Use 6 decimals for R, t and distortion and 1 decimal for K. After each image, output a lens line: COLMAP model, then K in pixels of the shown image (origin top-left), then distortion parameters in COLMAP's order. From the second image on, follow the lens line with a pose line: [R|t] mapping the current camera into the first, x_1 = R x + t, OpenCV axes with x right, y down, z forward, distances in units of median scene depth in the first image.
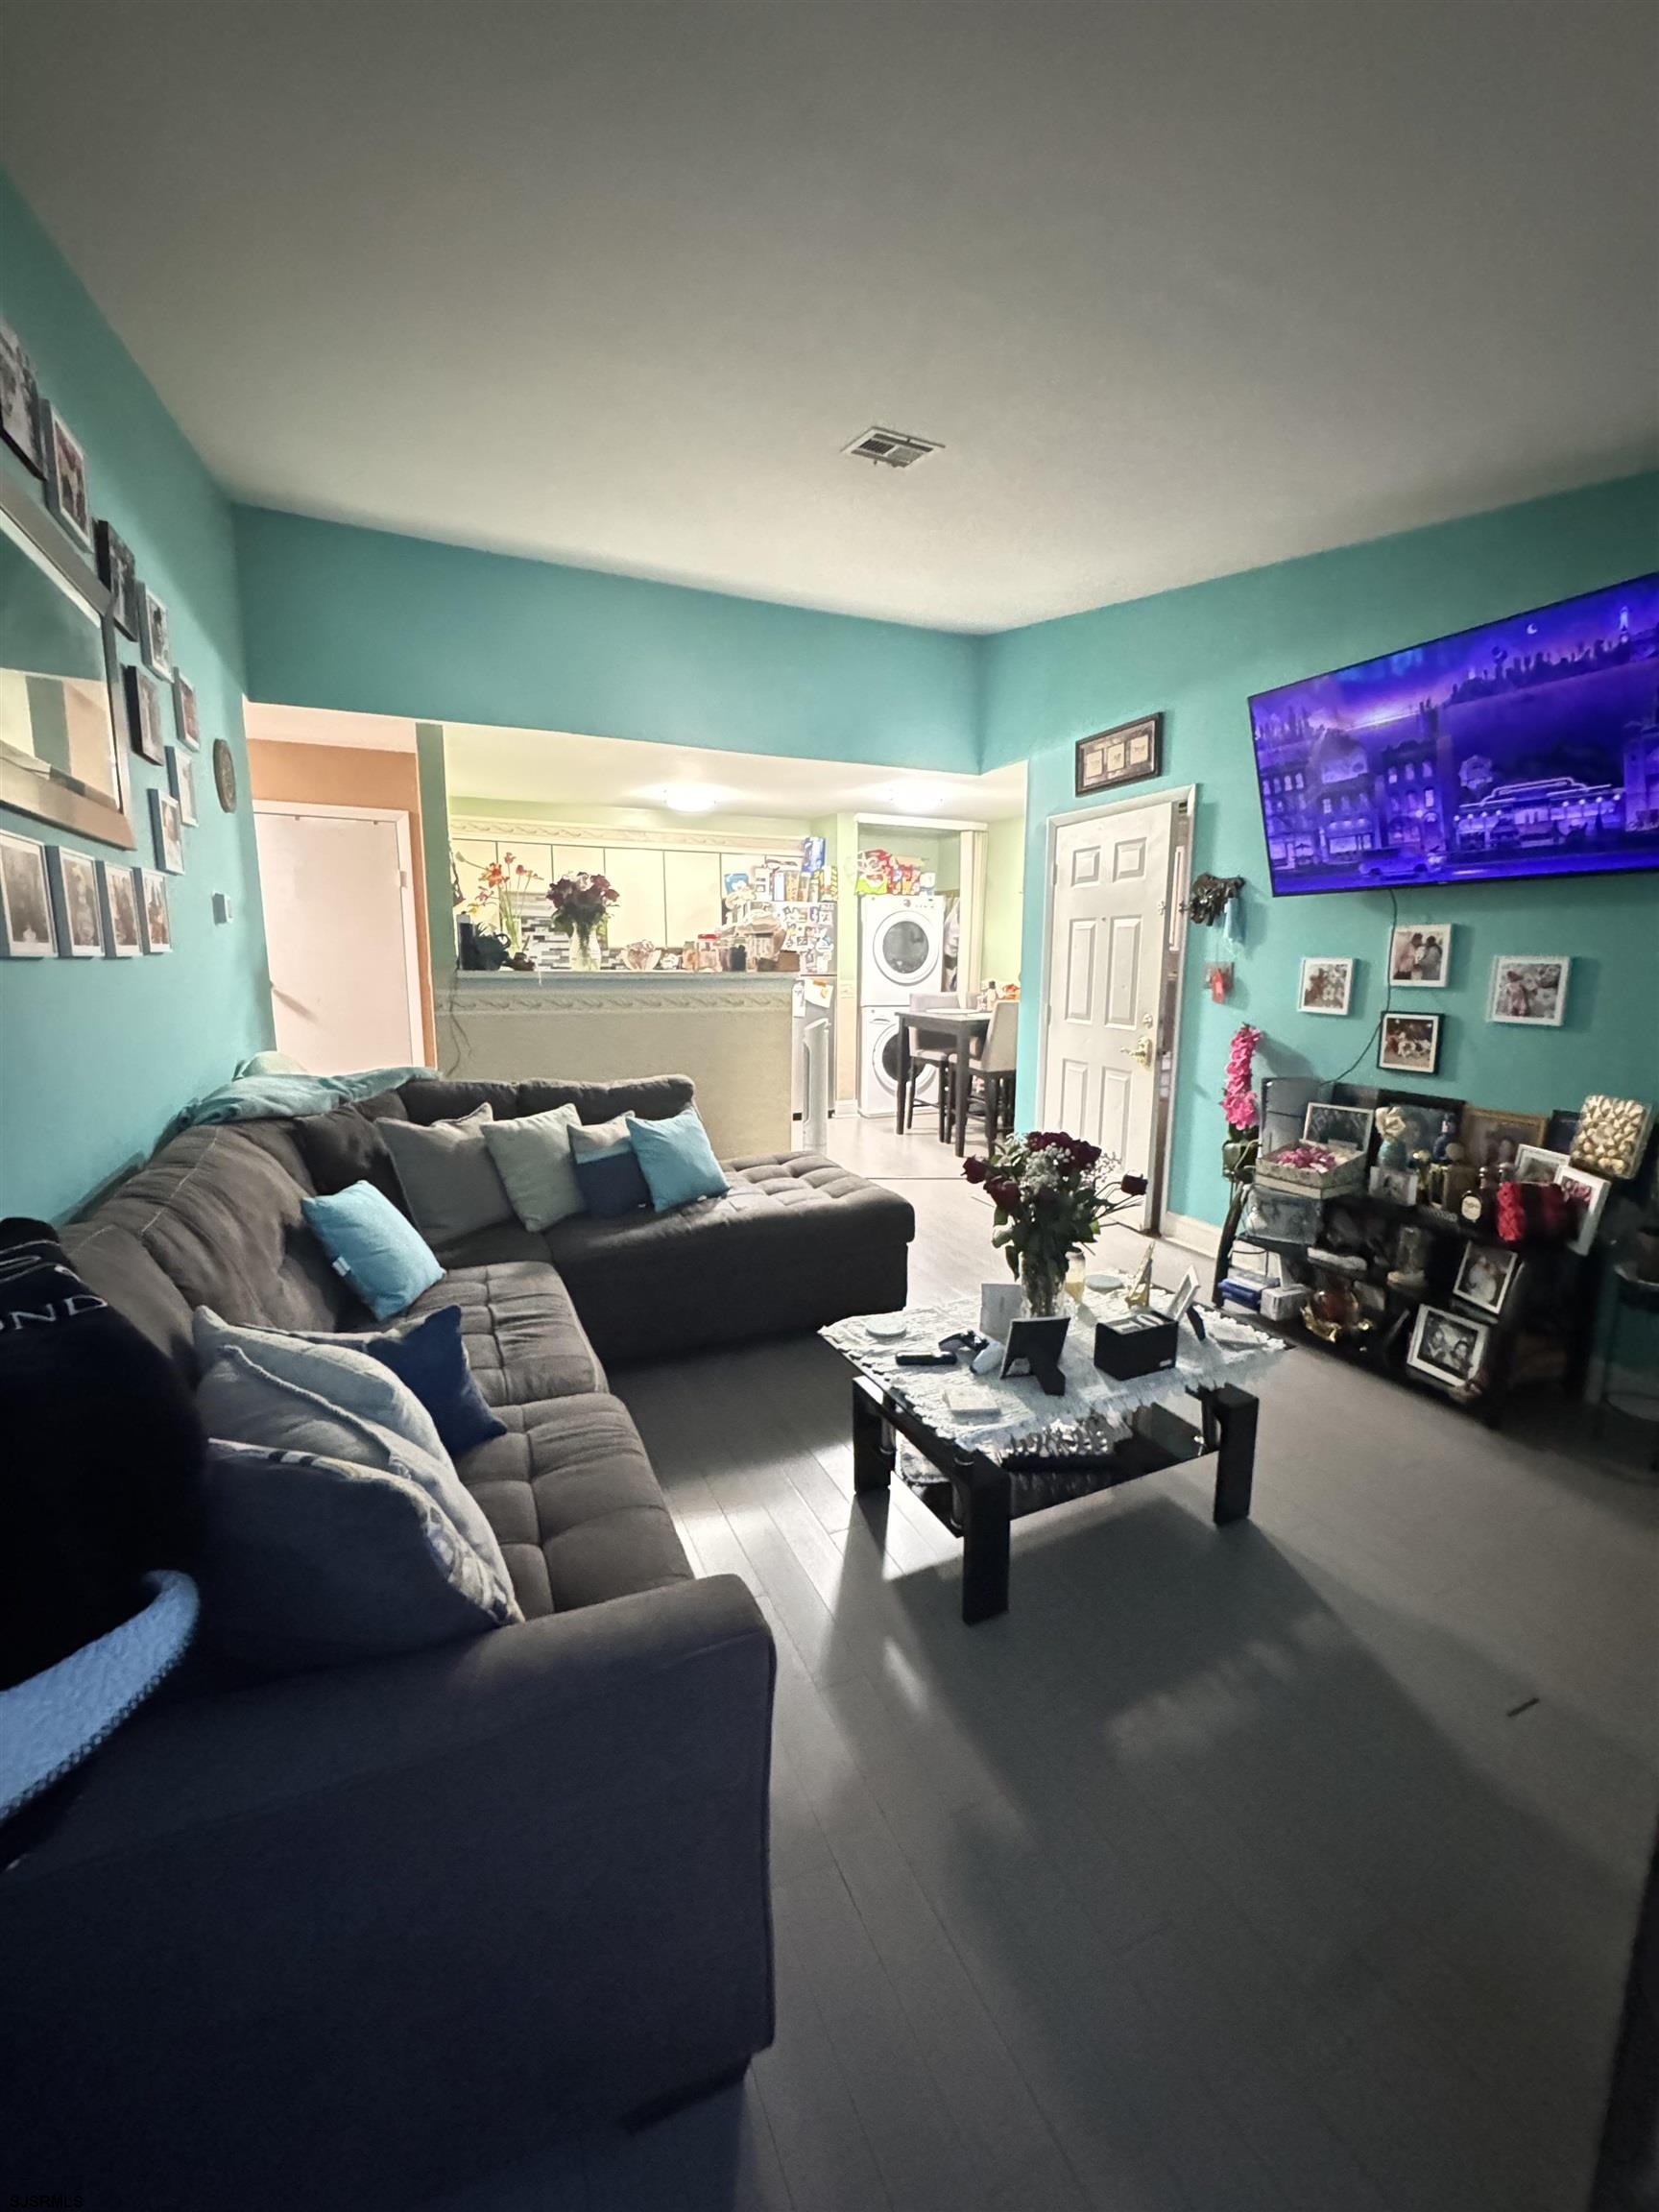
lens RADIAL K [[885.5, 0, 839.2], [0, 885.5, 1097.4], [0, 0, 1]] dist [-0.003464, 0.000090]
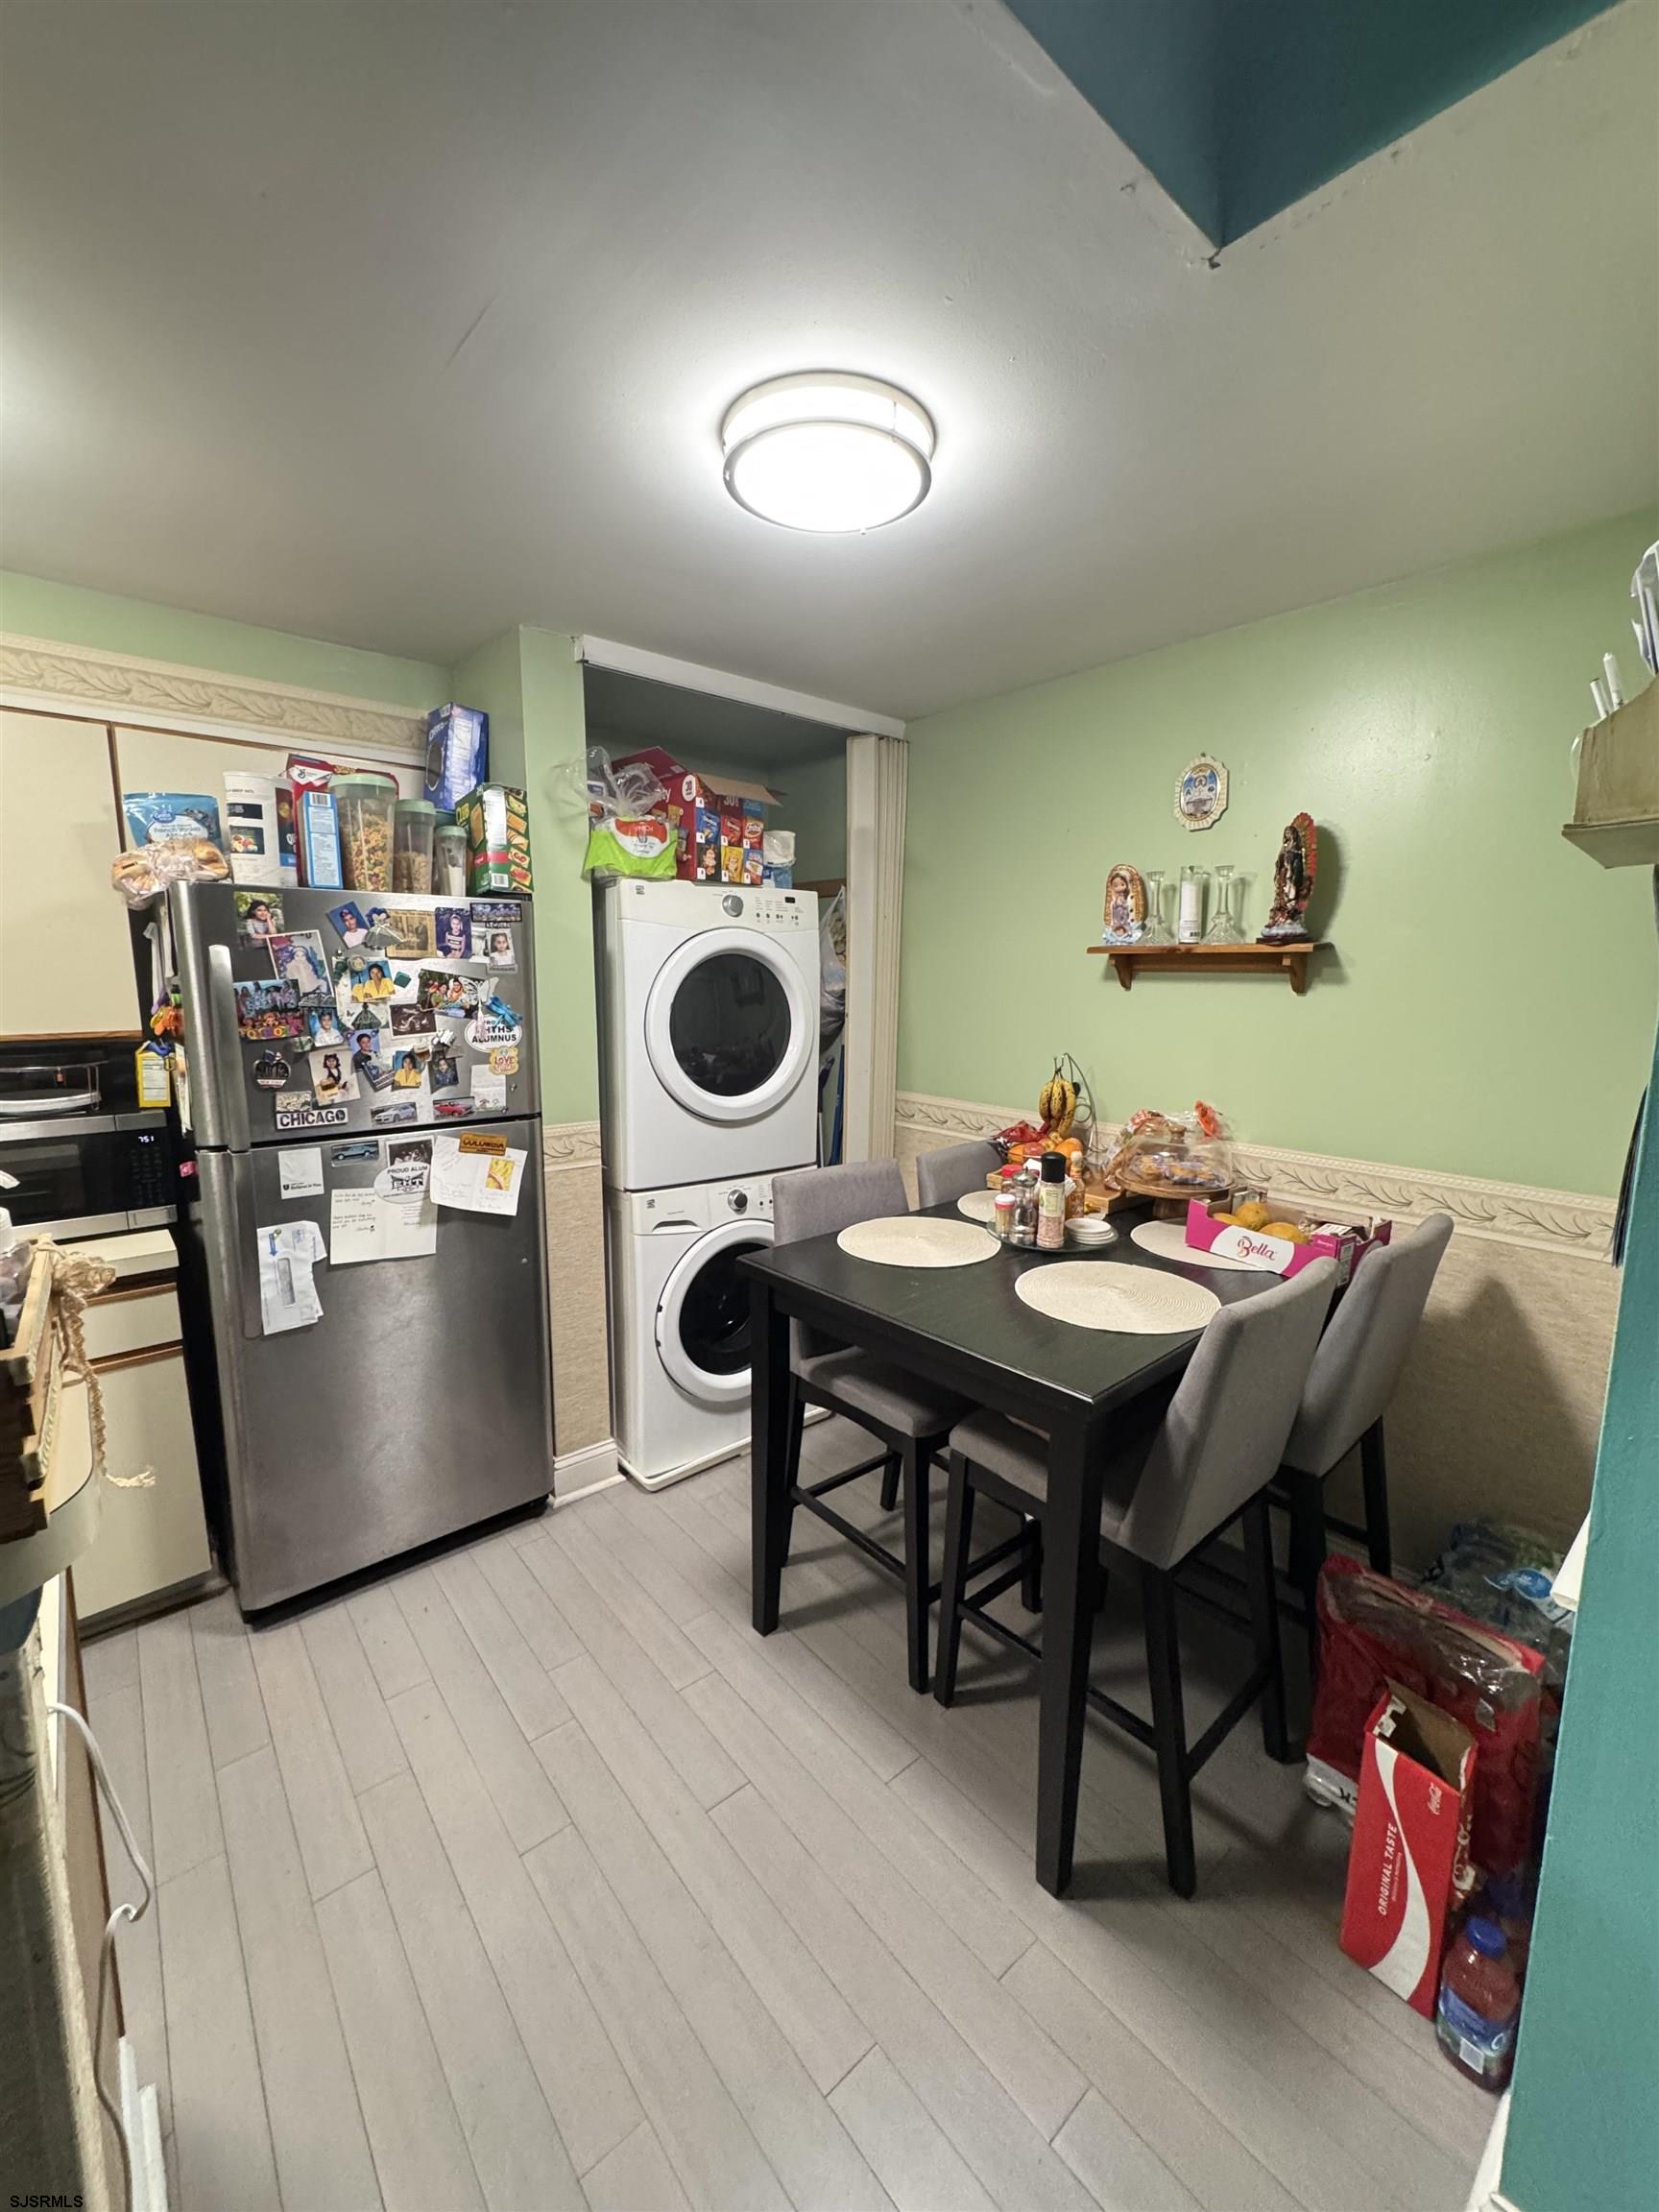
lens RADIAL K [[885.5, 0, 834.0], [0, 885.5, 1105.6], [0, 0, 1]] dist [-0.003464, 0.000090]
pose [[0.959260, -0.040648, 0.279586, 0.017296], [0.042909, 0.999077, -0.001966, -0.212247], [-0.279248, 0.013882, 0.960119, 1.008168]]
